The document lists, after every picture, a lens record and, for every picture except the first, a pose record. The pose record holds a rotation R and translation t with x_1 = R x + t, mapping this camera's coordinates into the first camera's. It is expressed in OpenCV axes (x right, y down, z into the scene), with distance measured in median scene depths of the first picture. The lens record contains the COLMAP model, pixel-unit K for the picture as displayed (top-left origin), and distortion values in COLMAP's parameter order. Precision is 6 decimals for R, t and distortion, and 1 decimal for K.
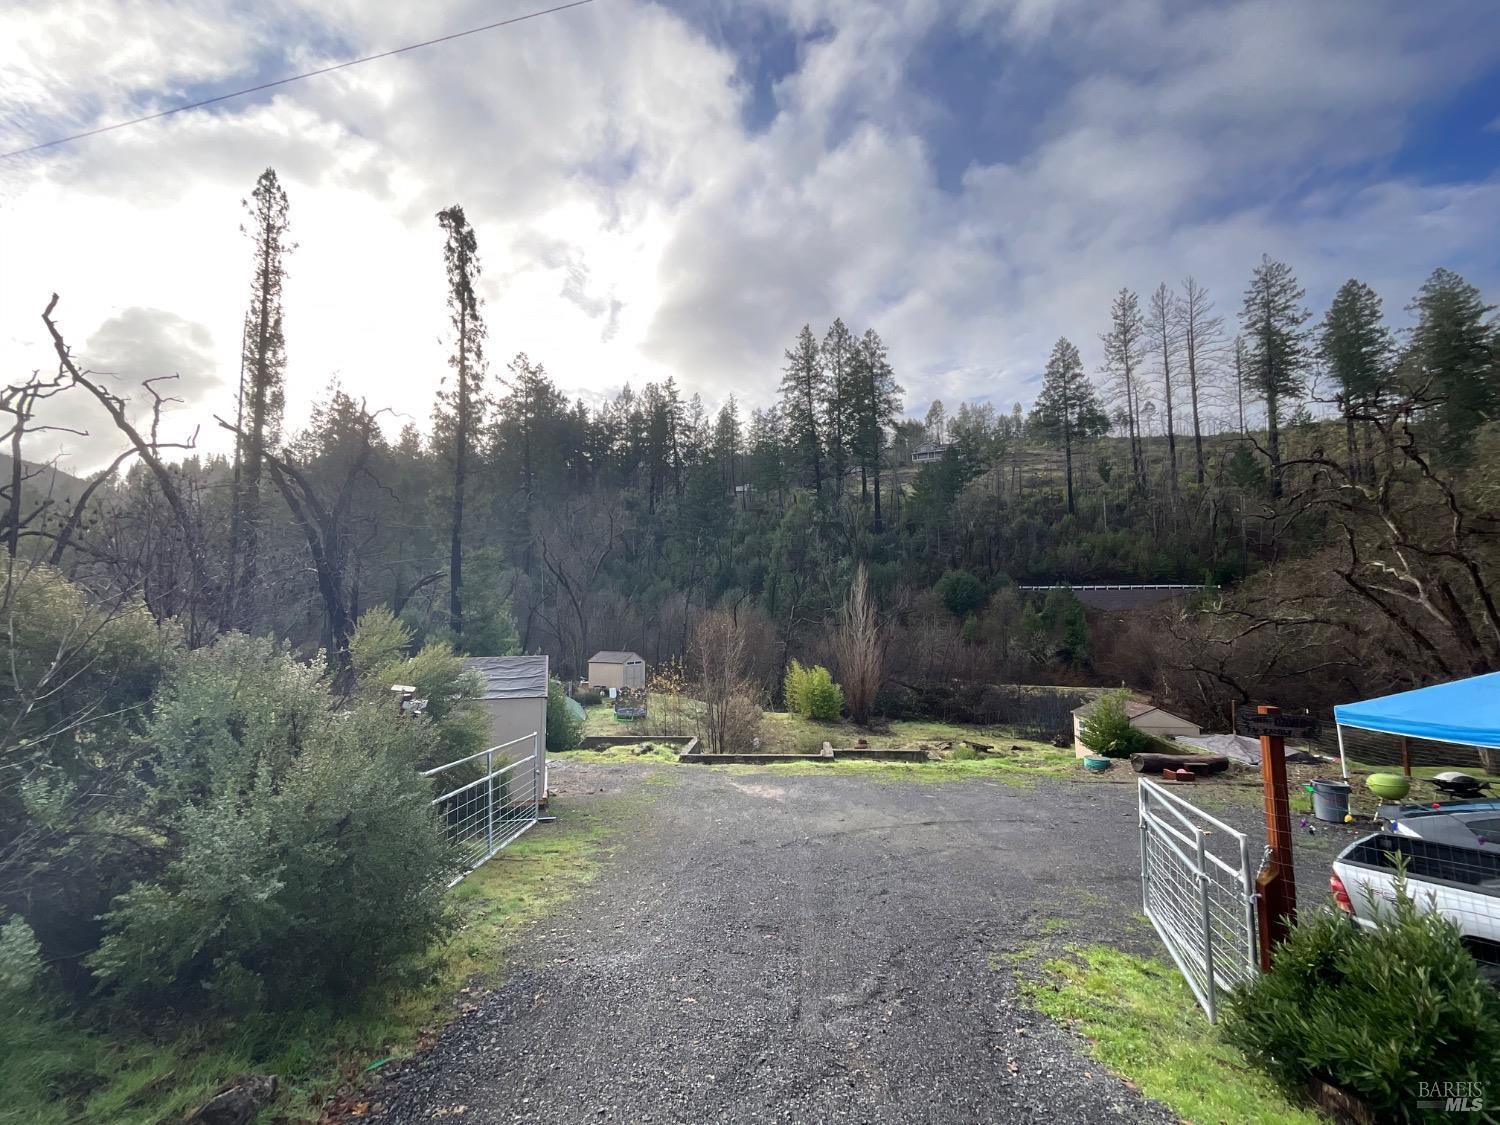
lens RADIAL K [[598.6, 0, 757.6], [0, 598.6, 563.7], [0, 0, 1]] dist [-0.000731, -0.001101]
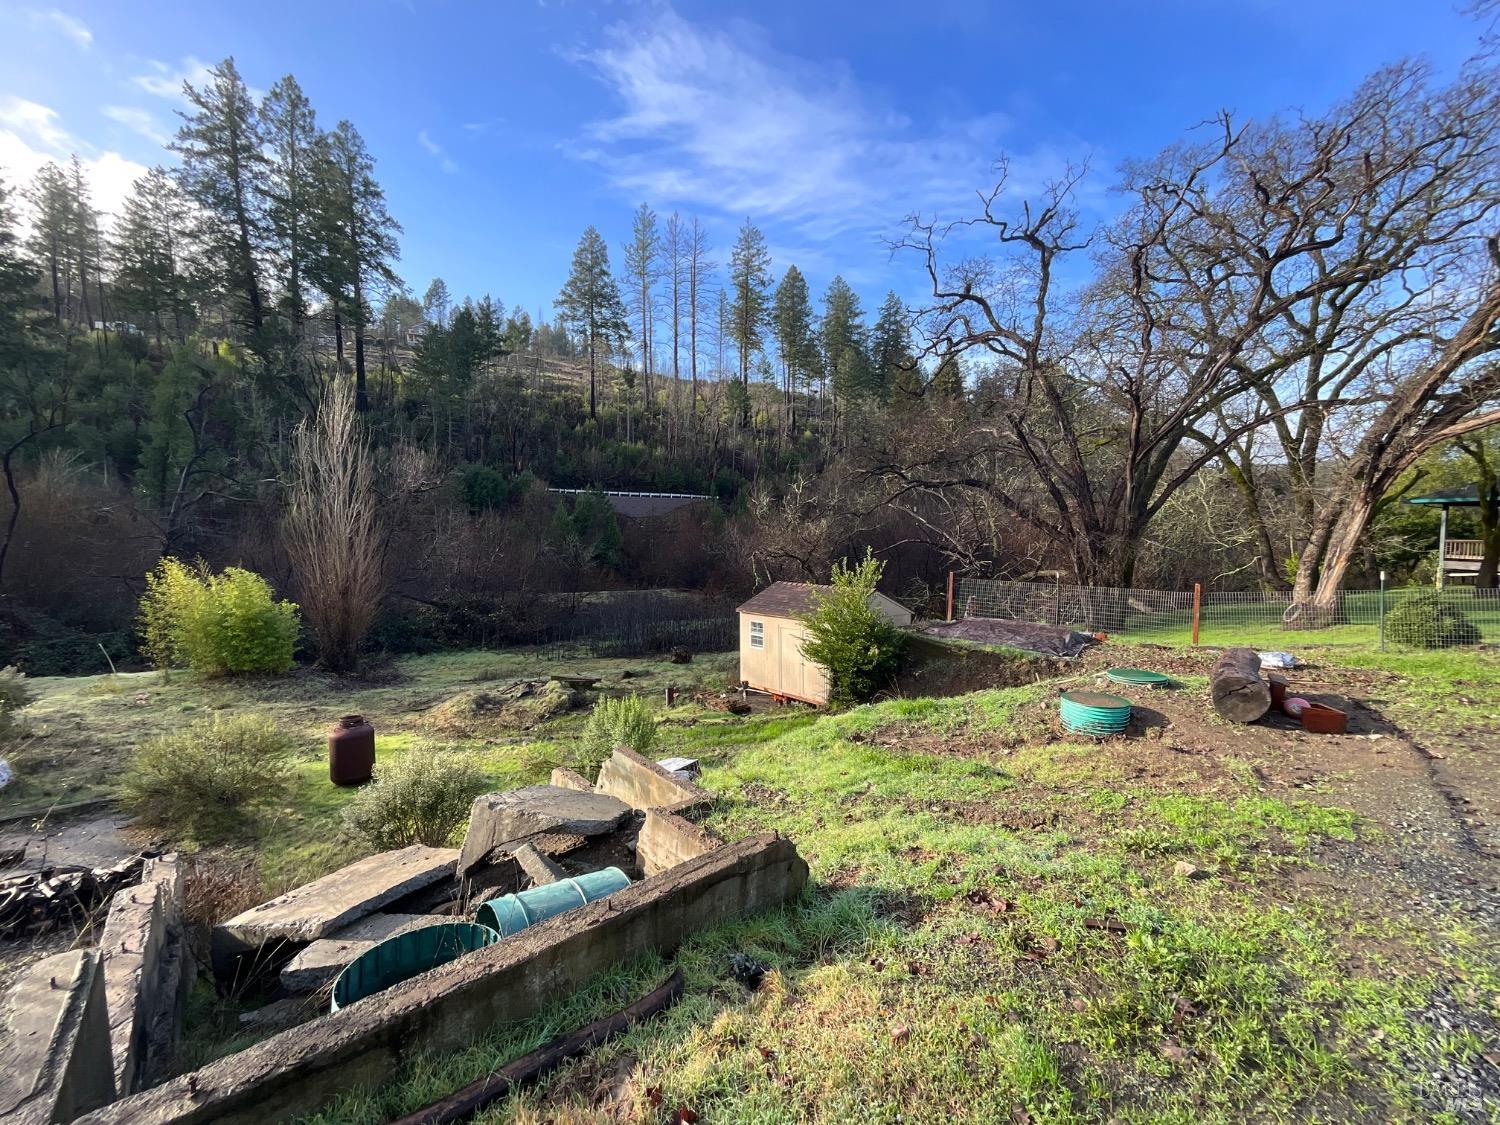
lens RADIAL K [[598.6, 0, 745.6], [0, 598.6, 562.4], [0, 0, 1]] dist [-0.000731, -0.001101]
pose [[0.716384, -0.030095, 0.697057, 0.018173], [-0.061716, 0.992420, 0.106274, 0.027355], [-0.694972, -0.119153, 0.709096, 0.113863]]
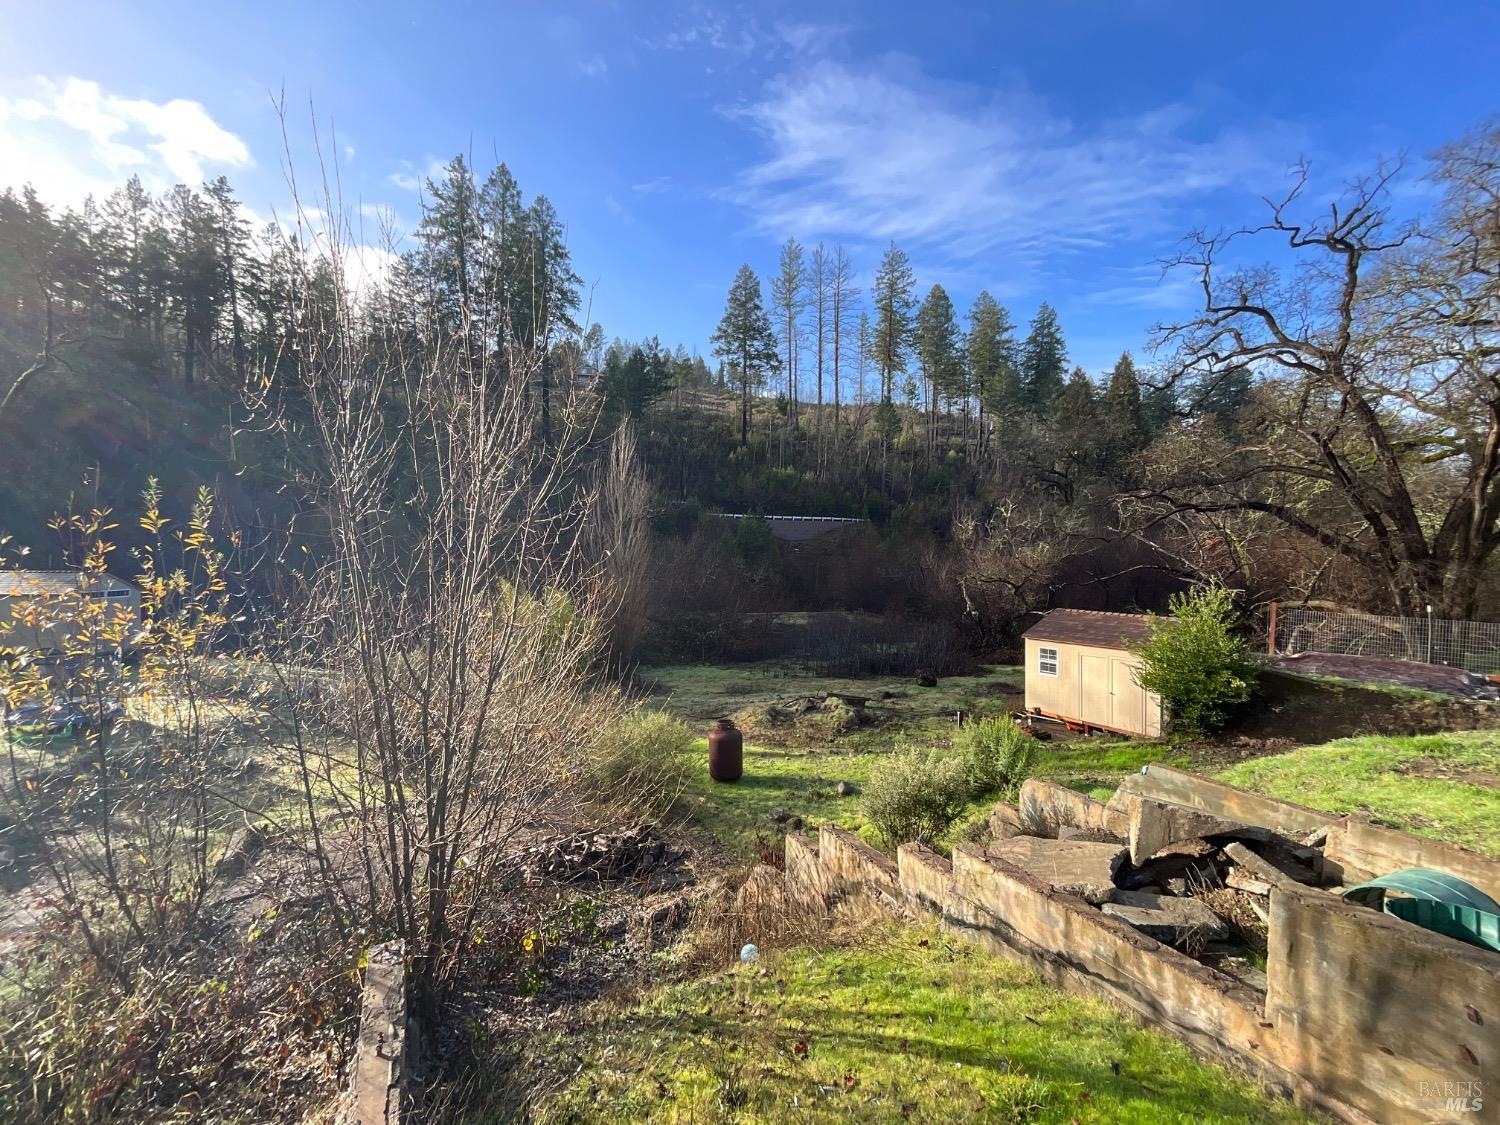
lens RADIAL K [[598.6, 0, 746.9], [0, 598.6, 558.4], [0, 0, 1]] dist [-0.000731, -0.001101]
pose [[0.843586, 0.004563, 0.536975, -0.014285], [-0.053014, 0.995787, 0.074823, 0.028240], [-0.534372, -0.091587, 0.840273, 0.130730]]
